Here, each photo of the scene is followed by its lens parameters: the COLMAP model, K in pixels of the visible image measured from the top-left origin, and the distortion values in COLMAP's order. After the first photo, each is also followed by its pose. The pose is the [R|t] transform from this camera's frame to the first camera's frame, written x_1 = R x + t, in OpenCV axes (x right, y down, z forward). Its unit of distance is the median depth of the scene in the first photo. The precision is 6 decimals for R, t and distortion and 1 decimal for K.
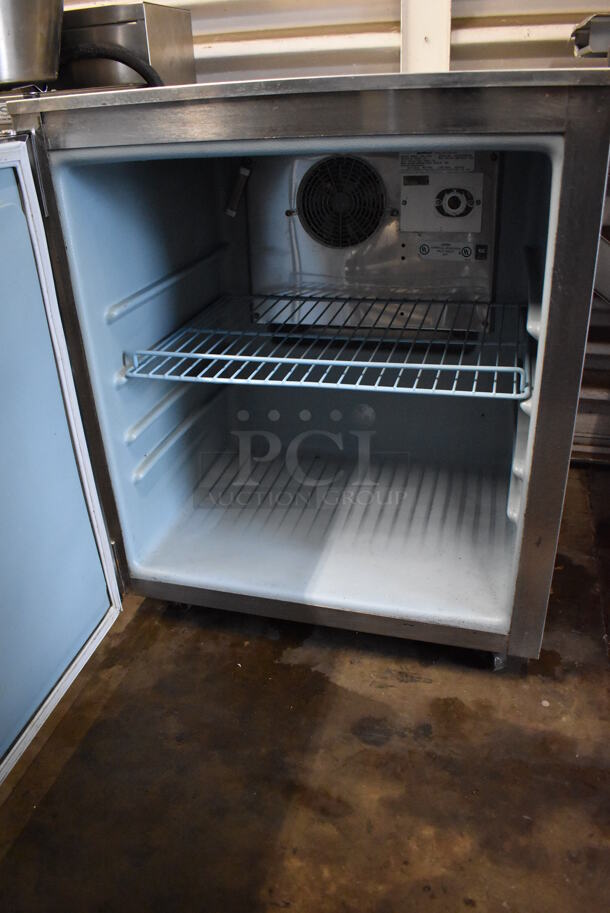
lens RADIAL K [[699.3, 0, 306.6], [0, 699.3, 453.6], [0, 0, 1]] dist [-0.099383, 0.016795]
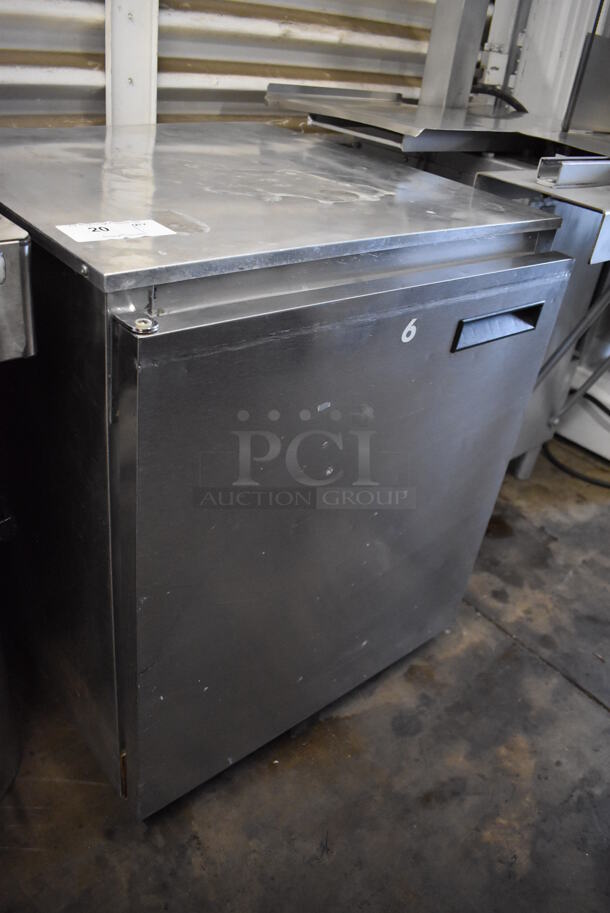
lens RADIAL K [[699.3, 0, 300.4], [0, 699.3, 463.2], [0, 0, 1]] dist [-0.099383, 0.016795]
pose [[0.546792, -0.361140, 0.755378, -0.869580], [0.259016, 0.930899, 0.257562, -0.452471], [-0.796197, 0.054822, 0.602549, 0.430047]]
